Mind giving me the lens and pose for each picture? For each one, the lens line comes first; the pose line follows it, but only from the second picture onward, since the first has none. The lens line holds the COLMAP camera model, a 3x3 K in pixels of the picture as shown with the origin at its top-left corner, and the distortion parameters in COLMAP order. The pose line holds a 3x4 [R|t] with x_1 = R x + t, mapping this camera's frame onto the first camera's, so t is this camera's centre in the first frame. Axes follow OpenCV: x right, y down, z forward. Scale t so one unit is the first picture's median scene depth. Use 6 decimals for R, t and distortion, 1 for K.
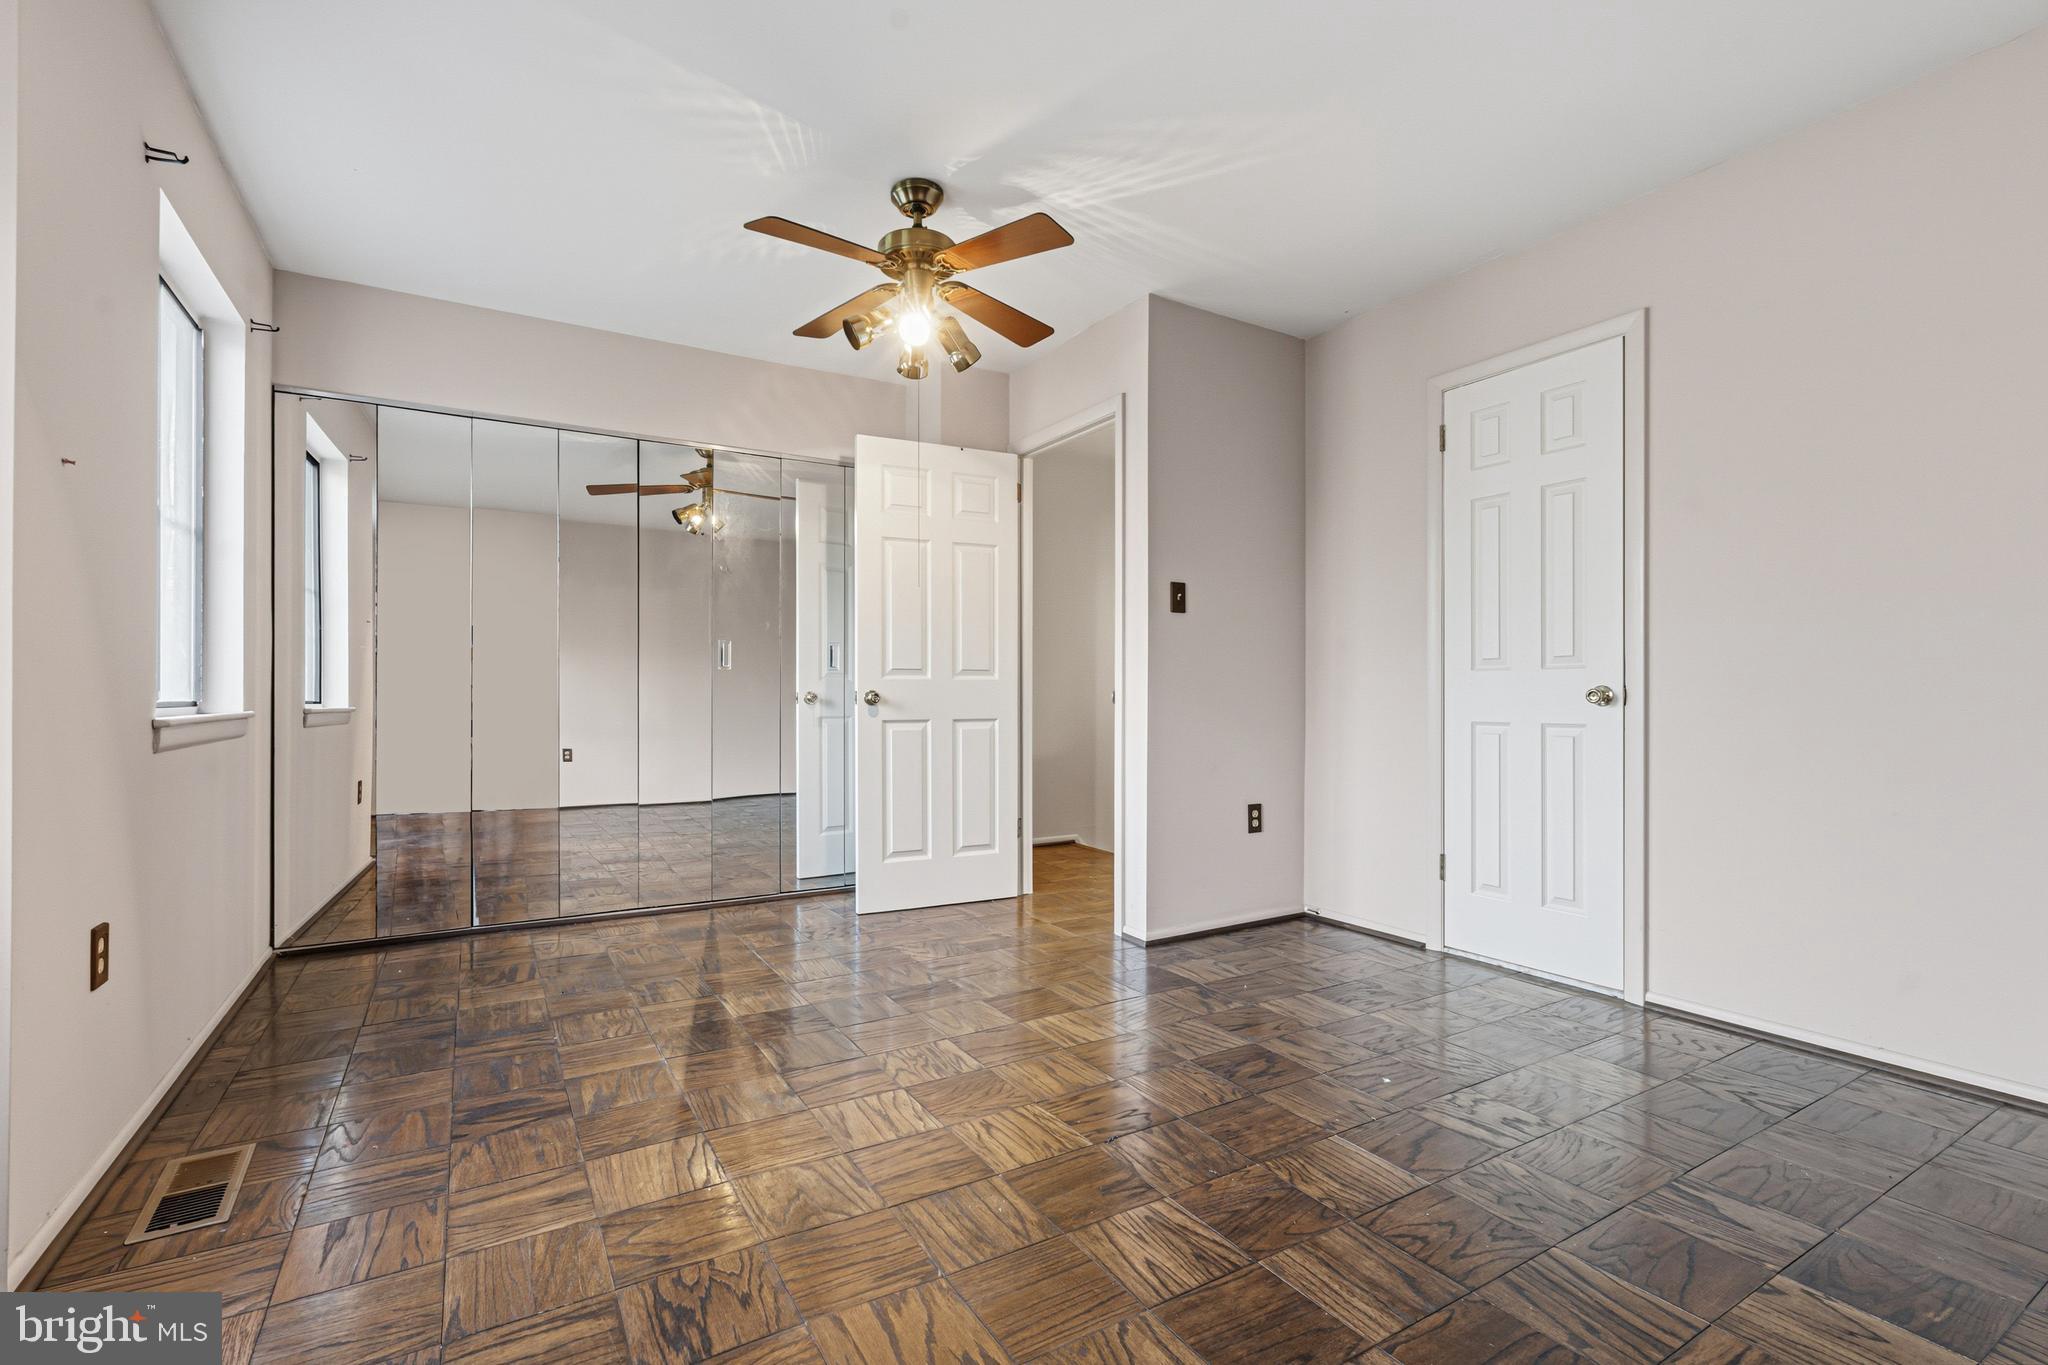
lens RADIAL K [[919.1, 0, 1025.1], [0, 919.1, 690.3], [0, 0, 1]] dist [-0.004482, 0.000037]
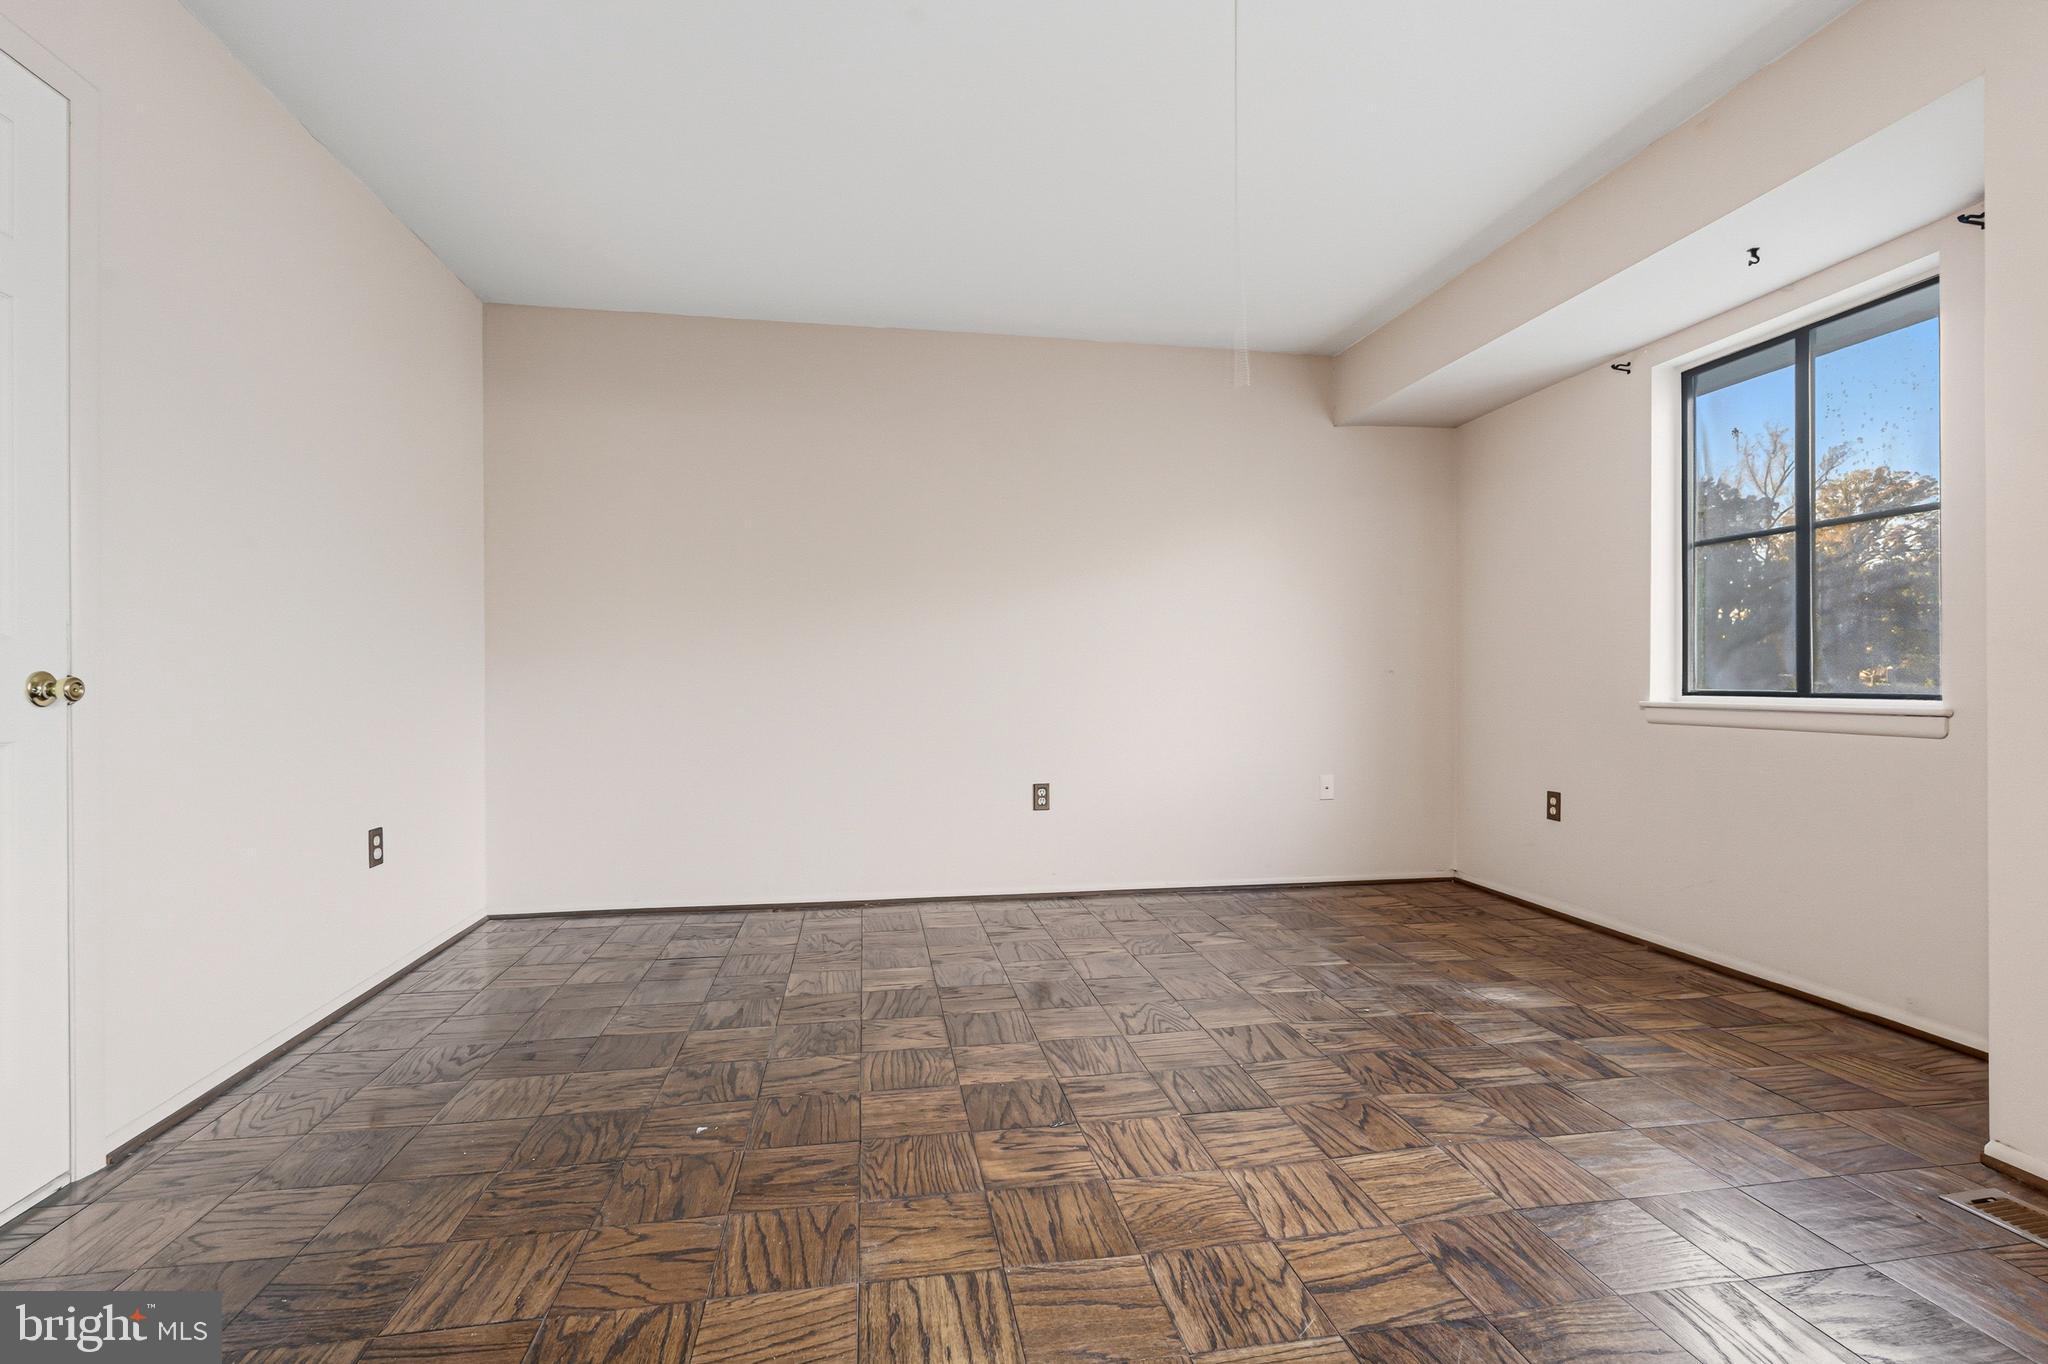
lens RADIAL K [[919.1, 0, 1026.3], [0, 919.1, 683.8], [0, 0, 1]] dist [-0.004482, 0.000037]
pose [[-0.931493, 0.000872, 0.363758, -0.232343], [-0.001087, 0.999986, -0.005180, 0.006789], [-0.363758, -0.005221, -0.931479, 1.878082]]
